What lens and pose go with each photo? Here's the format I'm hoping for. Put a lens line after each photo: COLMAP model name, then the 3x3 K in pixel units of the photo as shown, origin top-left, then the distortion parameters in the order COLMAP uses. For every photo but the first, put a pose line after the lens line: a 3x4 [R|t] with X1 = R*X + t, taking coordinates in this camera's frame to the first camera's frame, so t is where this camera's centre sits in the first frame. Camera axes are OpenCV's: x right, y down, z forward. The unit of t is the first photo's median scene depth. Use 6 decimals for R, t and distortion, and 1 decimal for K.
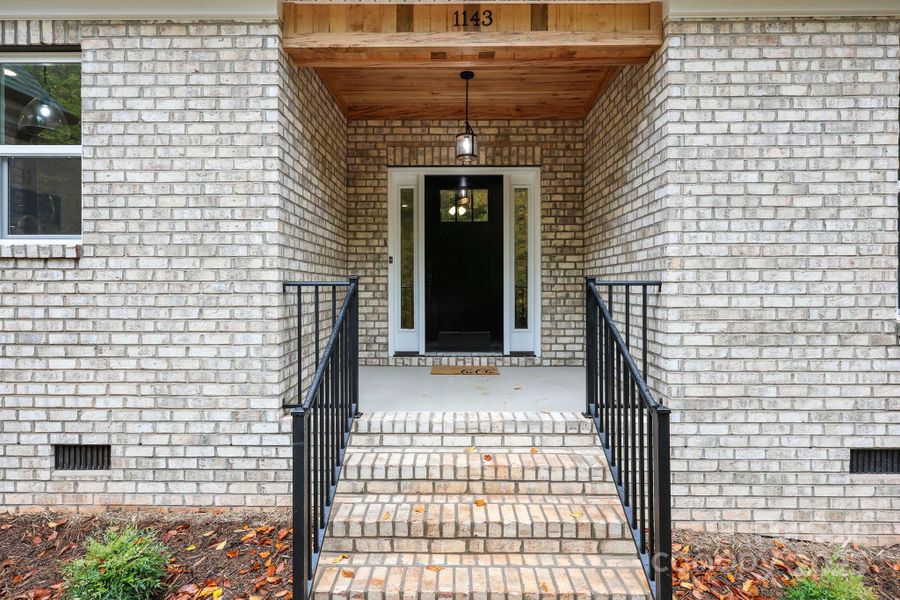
lens RADIAL K [[669.8, 0, 448.8], [0, 669.8, 290.5], [0, 0, 1]] dist [0.007631, 0.001681]
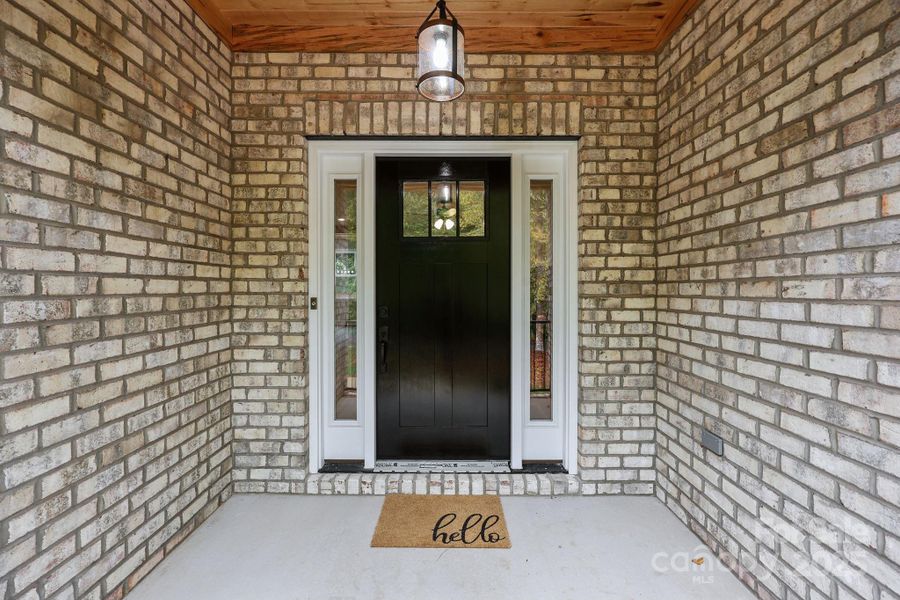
lens RADIAL K [[669.8, 0, 449.1], [0, 669.8, 307.0], [0, 0, 1]] dist [0.007631, 0.001681]
pose [[0.999860, 0.002244, 0.016610, 0.019334], [-0.002292, 0.999993, 0.002890, -0.045745], [-0.016604, -0.002928, 0.999858, 0.442183]]
